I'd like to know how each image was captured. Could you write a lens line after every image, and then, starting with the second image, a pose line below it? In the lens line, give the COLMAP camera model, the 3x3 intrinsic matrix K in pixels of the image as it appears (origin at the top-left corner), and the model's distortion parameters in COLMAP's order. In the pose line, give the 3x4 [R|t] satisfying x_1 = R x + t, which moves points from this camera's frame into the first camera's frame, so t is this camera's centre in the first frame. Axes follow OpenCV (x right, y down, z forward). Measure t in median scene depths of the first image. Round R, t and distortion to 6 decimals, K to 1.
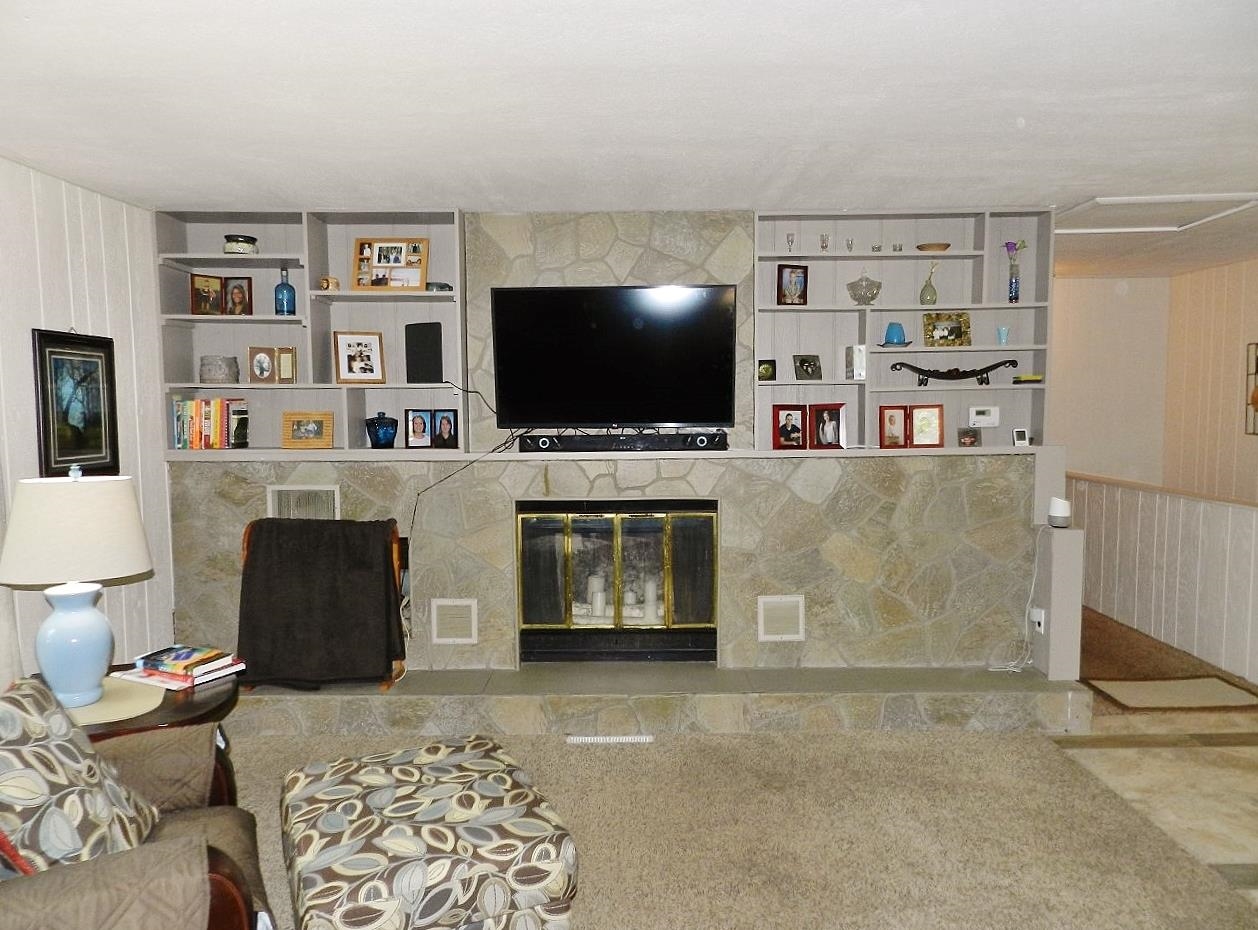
lens RADIAL K [[867.4, 0, 632.6], [0, 867.4, 467.2], [0, 0, 1]] dist [0.029301, -0.012435]
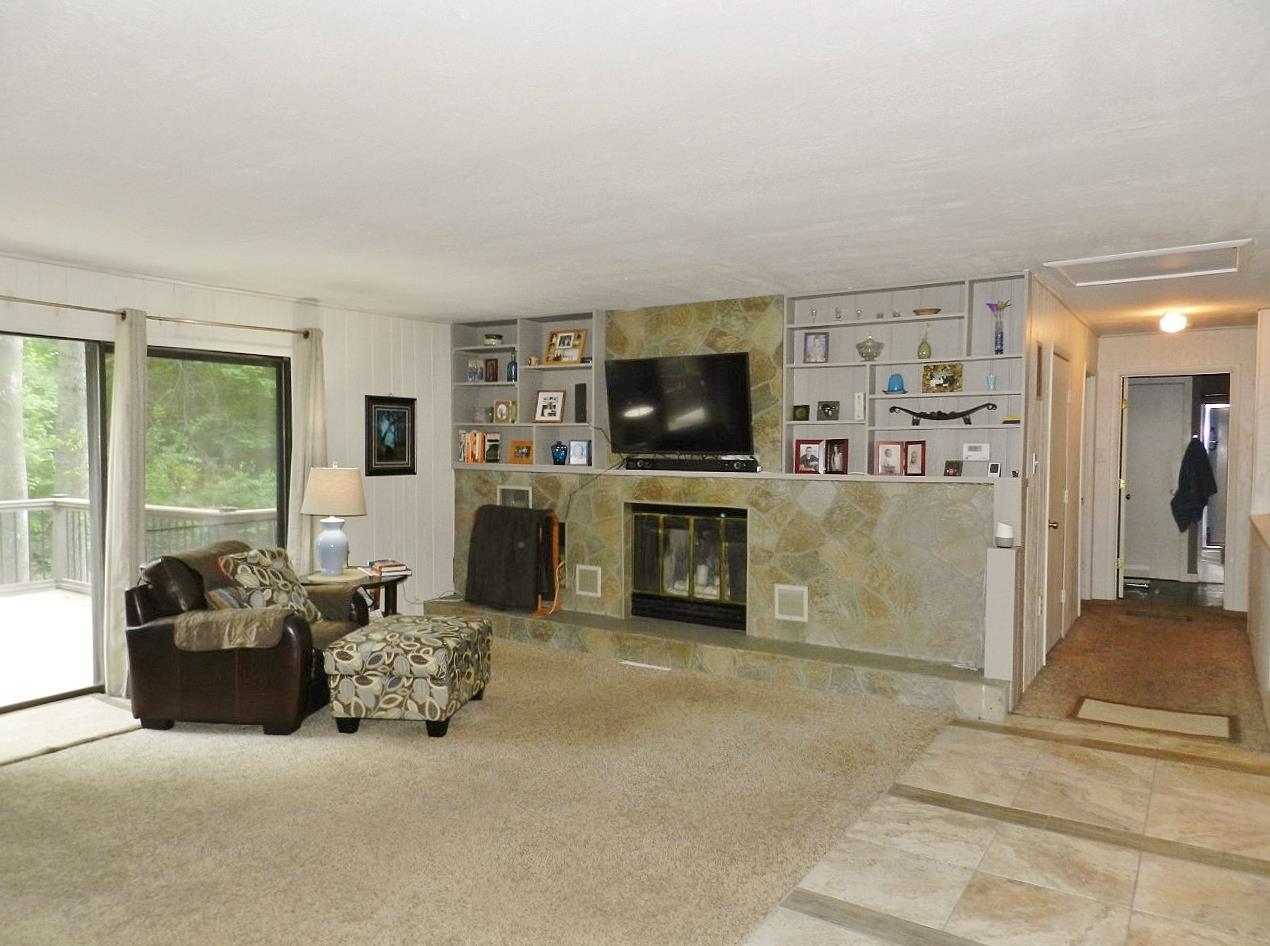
lens RADIAL K [[875.6, 0, 642.1], [0, 875.6, 472.2], [0, 0, 1]] dist [0.029301, -0.012435]
pose [[0.843441, 0.031249, -0.536312, 0.687380], [-0.051390, 0.998422, -0.022645, 0.019558], [0.534758, 0.046661, 0.843716, -0.240571]]
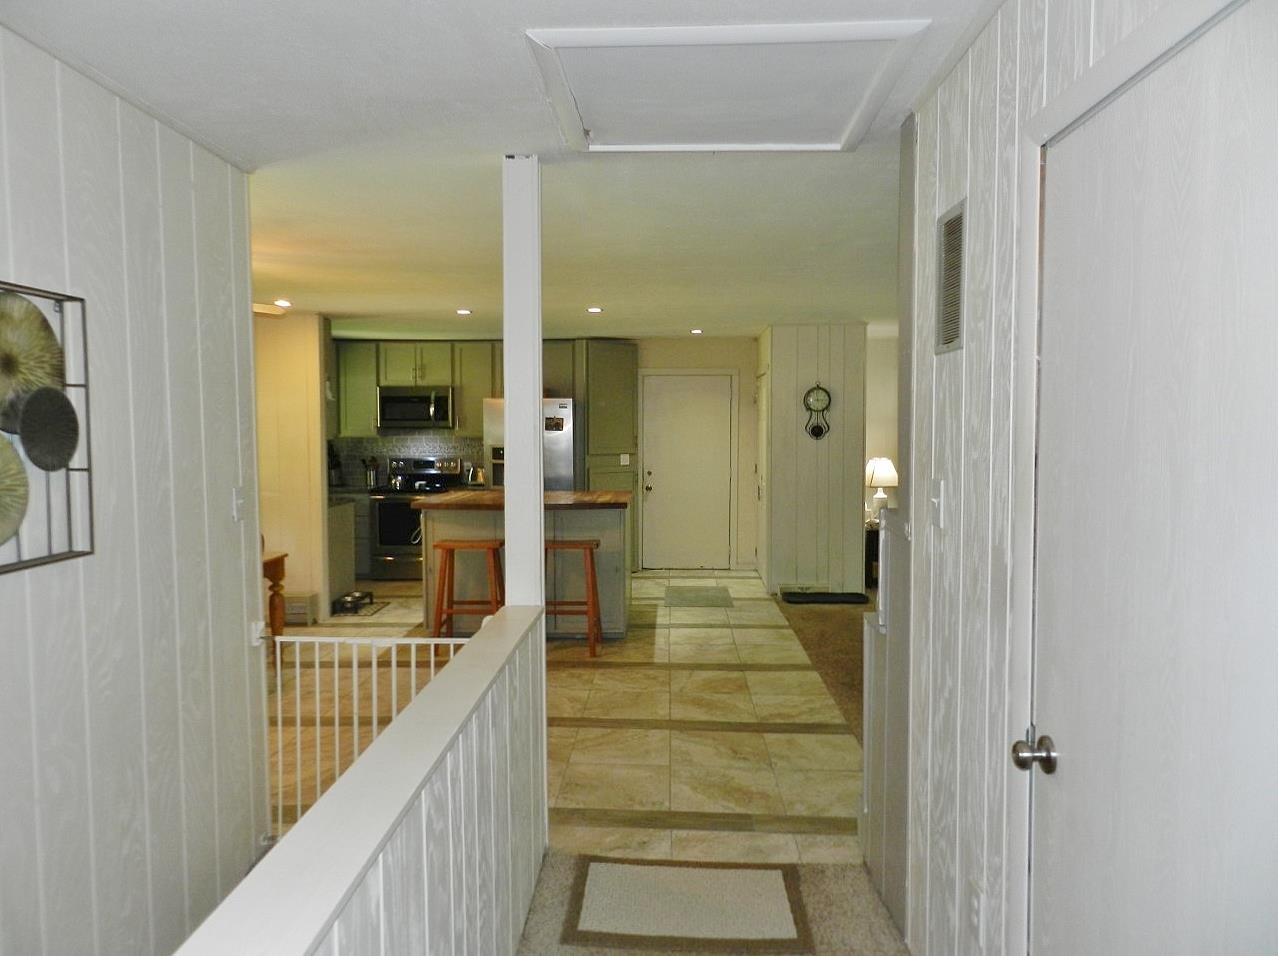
lens RADIAL K [[881.1, 0, 641.9], [0, 881.1, 477.8], [0, 0, 1]] dist [0.029301, -0.012435]
pose [[-0.999582, 0.006559, 0.028168, 0.654284], [0.010140, 0.991601, 0.128933, -0.137548], [-0.027086, 0.129165, -0.991253, 1.667493]]
